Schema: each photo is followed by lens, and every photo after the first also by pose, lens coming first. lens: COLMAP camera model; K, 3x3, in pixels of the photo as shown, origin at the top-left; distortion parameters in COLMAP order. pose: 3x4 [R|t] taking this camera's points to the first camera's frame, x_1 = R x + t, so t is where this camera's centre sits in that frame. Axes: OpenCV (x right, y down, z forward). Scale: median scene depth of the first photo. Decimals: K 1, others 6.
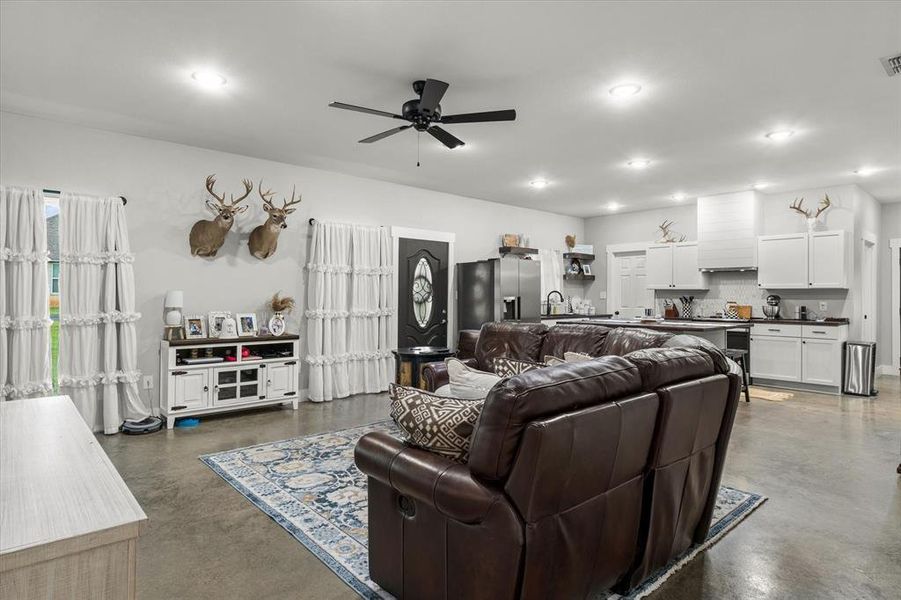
lens RADIAL K [[509.7, 0, 452.3], [0, 509.7, 295.4], [0, 0, 1]] dist [-0.001291, -0.000699]
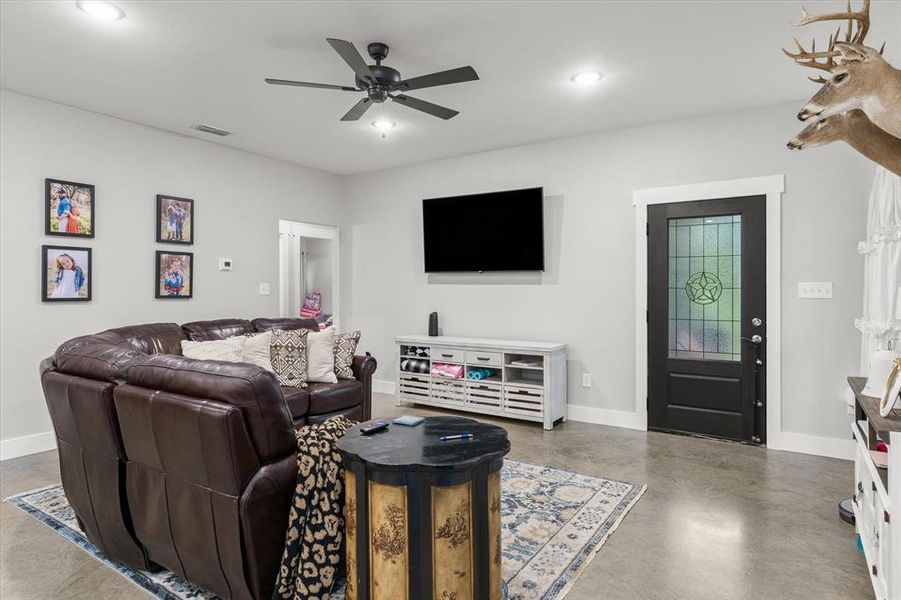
lens RADIAL K [[509.7, 0, 446.5], [0, 509.7, 292.2], [0, 0, 1]] dist [-0.001291, -0.000699]
pose [[-0.967095, -0.004729, -0.254372, 0.040668], [-0.006994, 0.999944, 0.008001, -0.008782], [0.254320, 0.009517, -0.967073, 1.777786]]
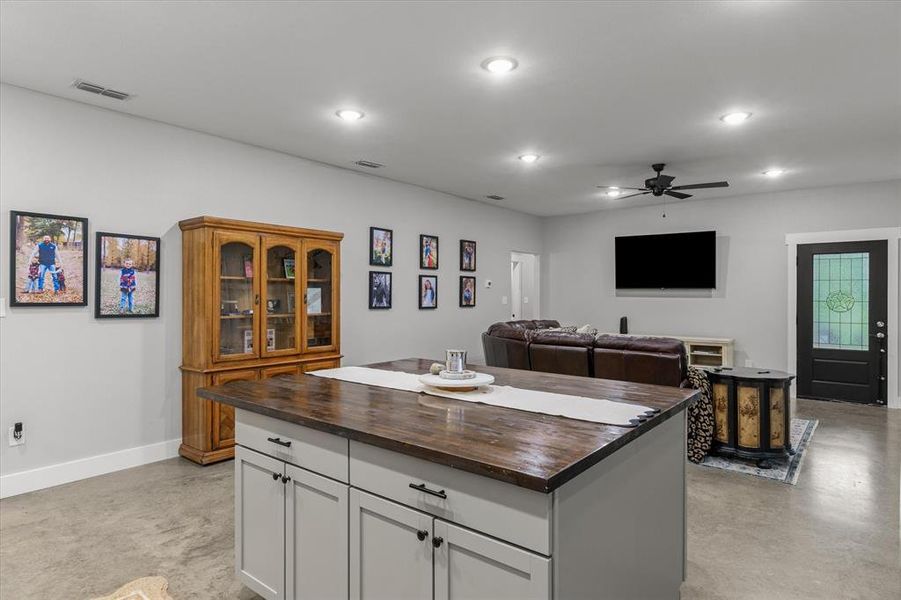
lens RADIAL K [[509.7, 0, 448.7], [0, 509.7, 299.5], [0, 0, 1]] dist [-0.001291, -0.000699]
pose [[-0.985908, -0.005725, -0.167190, 0.772482], [-0.007828, 0.999898, 0.011927, -0.029306], [0.167105, 0.013067, -0.985853, 2.279590]]
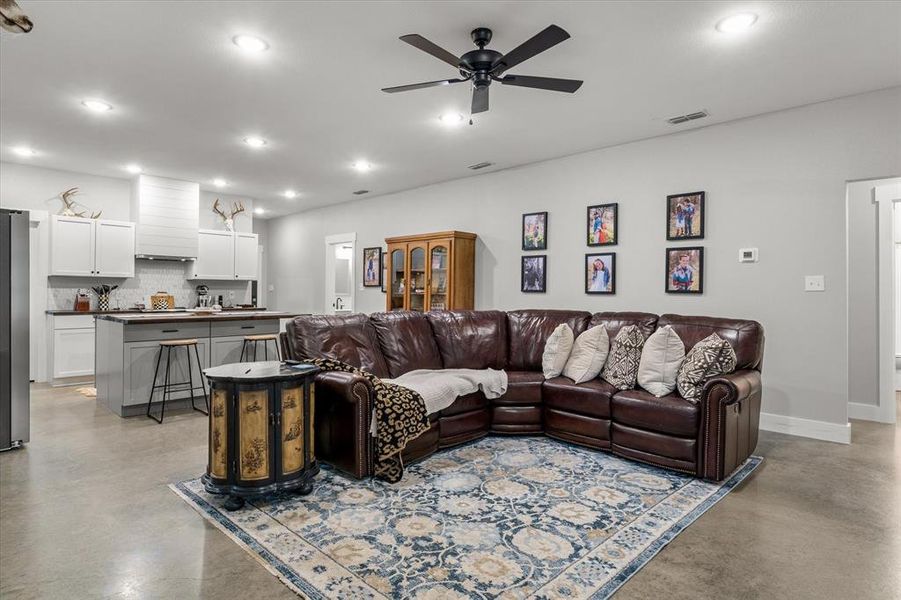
lens RADIAL K [[509.7, 0, 444.2], [0, 509.7, 281.4], [0, 0, 1]] dist [-0.001291, -0.000699]
pose [[-0.068052, 0.019754, 0.997486, -0.872521], [-0.004749, 0.999786, -0.020123, 0.019974], [-0.997670, -0.006107, -0.067944, 1.063790]]
